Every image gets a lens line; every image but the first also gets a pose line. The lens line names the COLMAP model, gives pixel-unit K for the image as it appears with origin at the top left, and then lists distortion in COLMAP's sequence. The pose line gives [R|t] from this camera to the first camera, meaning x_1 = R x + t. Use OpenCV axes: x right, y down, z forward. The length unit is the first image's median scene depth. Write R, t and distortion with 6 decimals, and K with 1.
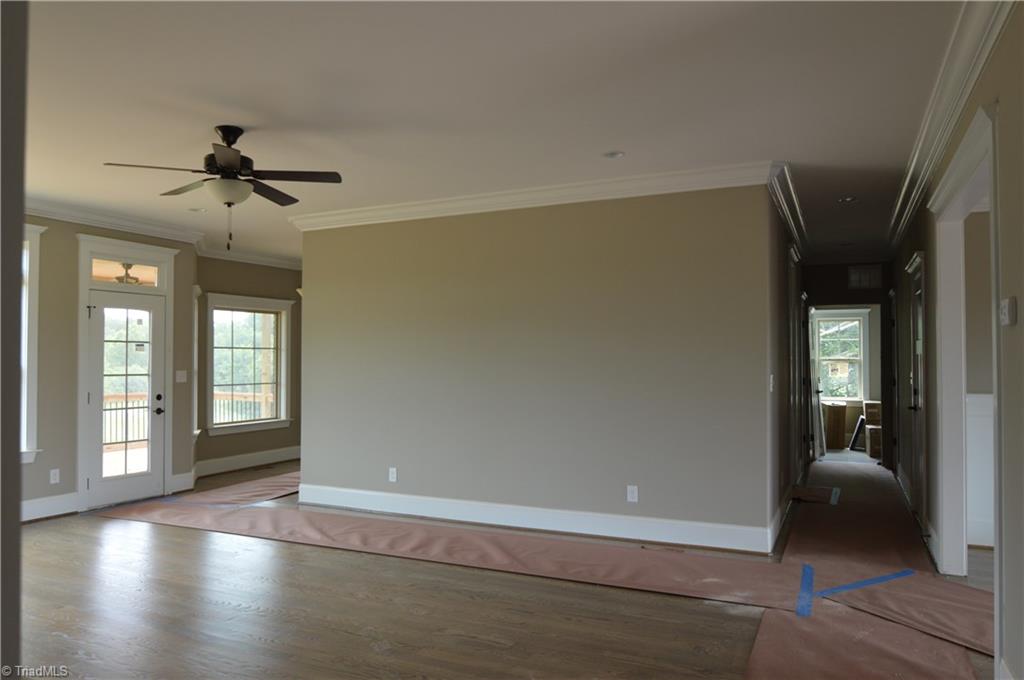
lens RADIAL K [[711.0, 0, 506.7], [0, 711.0, 345.4], [0, 0, 1]] dist [-0.019992, 0.001871]
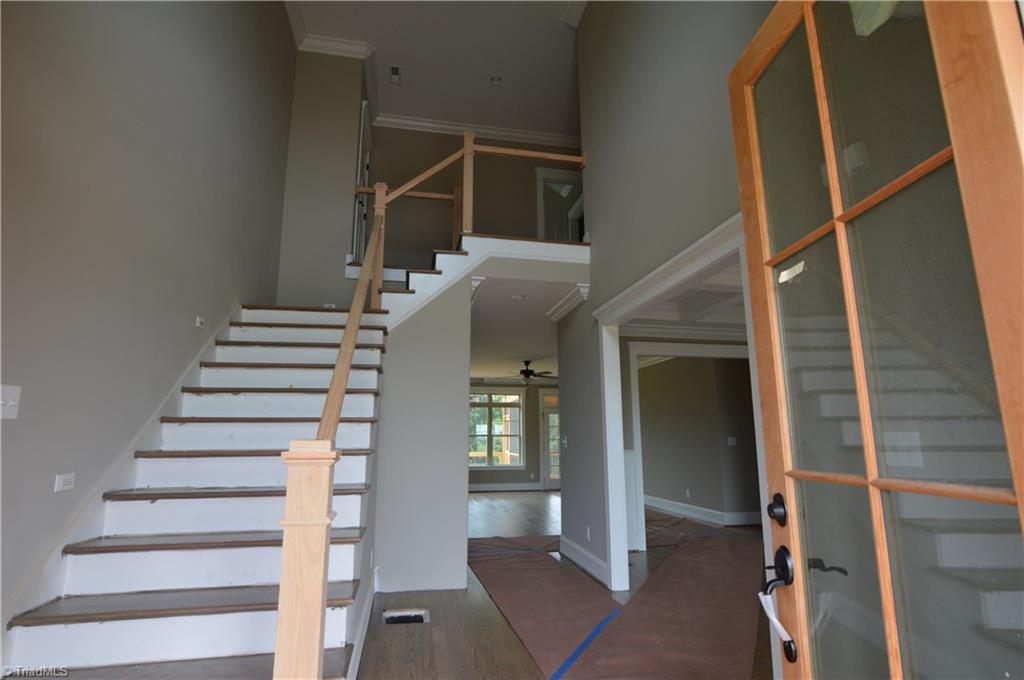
lens RADIAL K [[506.8, 0, 508.2], [0, 506.8, 341.5], [0, 0, 1]] dist [-0.035397, 0.012980]
pose [[0.606798, -0.150740, -0.780432, 0.884441], [0.019230, 0.984350, -0.175174, 0.009457], [0.794624, 0.091288, 0.600200, -0.310815]]
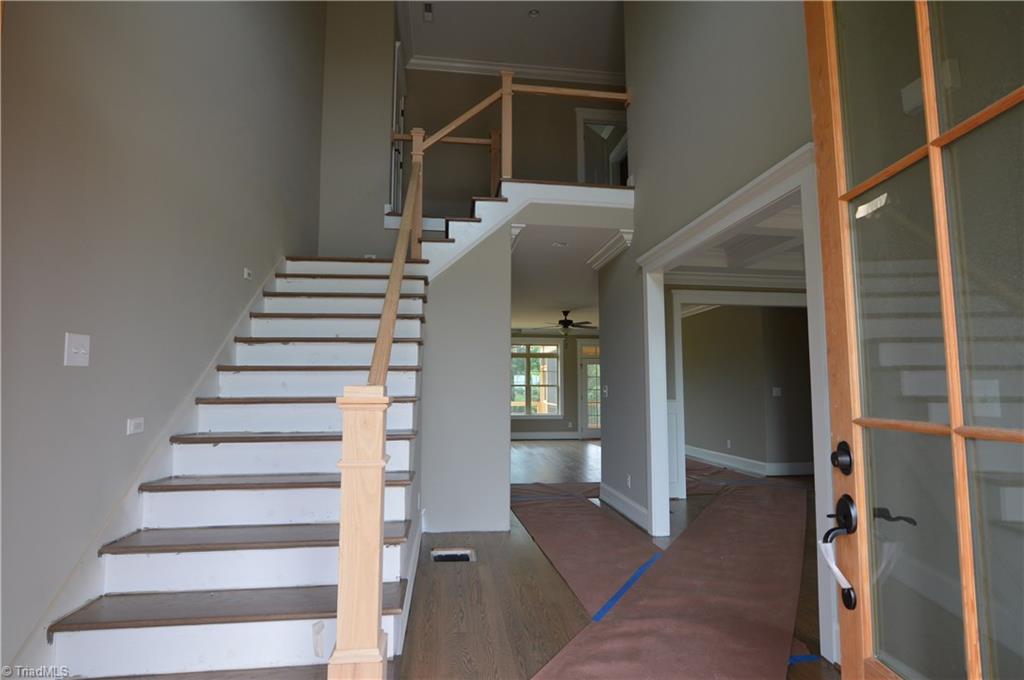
lens RADIAL K [[506.8, 0, 508.2], [0, 506.8, 341.5], [0, 0, 1]] dist [-0.035397, 0.012980]
pose [[0.548808, -0.076794, -0.832414, 0.876199], [0.016157, 0.996560, -0.081285, 0.011519], [0.835793, 0.031160, 0.548160, -0.313282]]
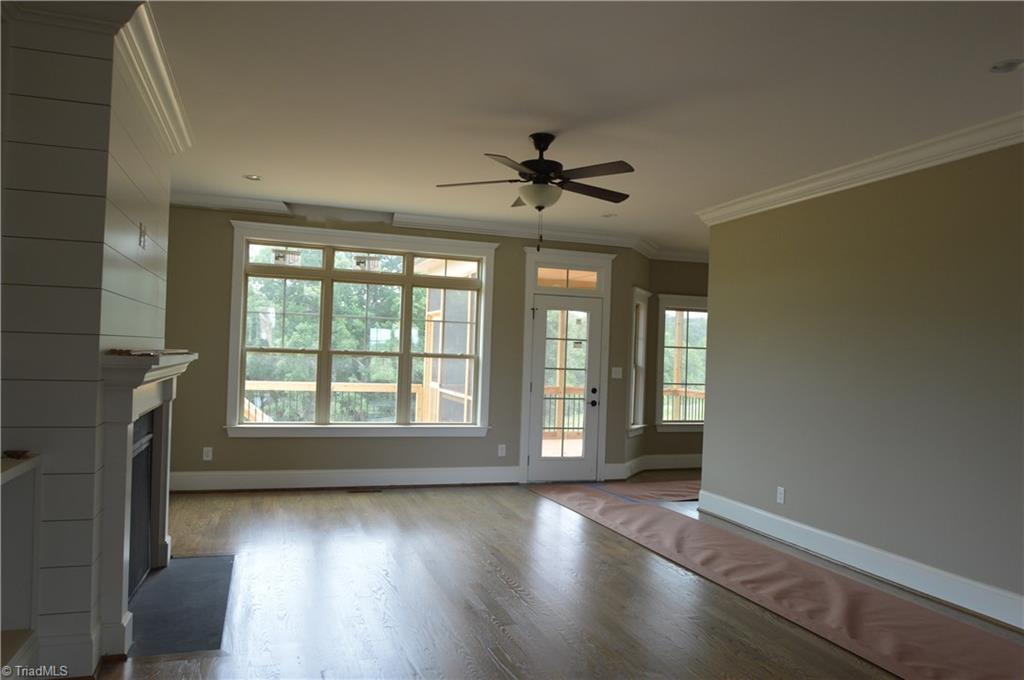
lens RADIAL K [[711.0, 0, 506.7], [0, 711.0, 345.4], [0, 0, 1]] dist [-0.019992, 0.001871]
pose [[0.705418, 0.017766, -0.708569, 0.203651], [-0.020383, 0.999781, 0.004775, 0.000861], [0.708499, 0.011074, 0.705625, 0.137745]]
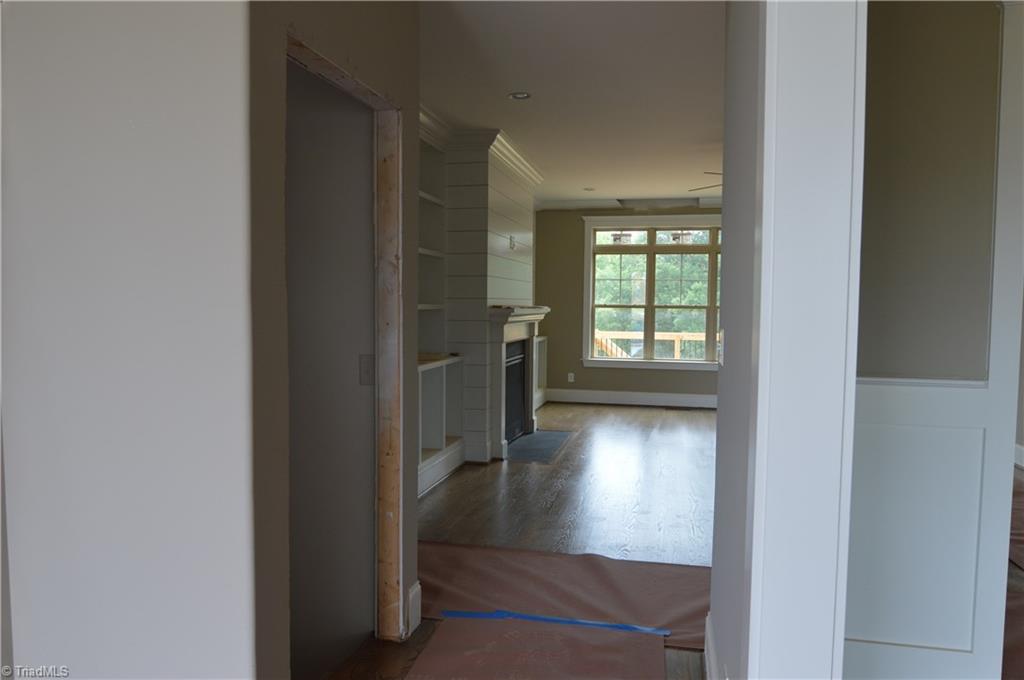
lens RADIAL K [[717.8, 0, 507.4], [0, 717.8, 342.8], [0, 0, 1]] dist [-0.034911, 0.005156]
pose [[0.220161, 0.057506, -0.973767, 0.611454], [0.010568, 0.998062, 0.061330, 0.002364], [0.975406, -0.023793, 0.219127, 0.092469]]
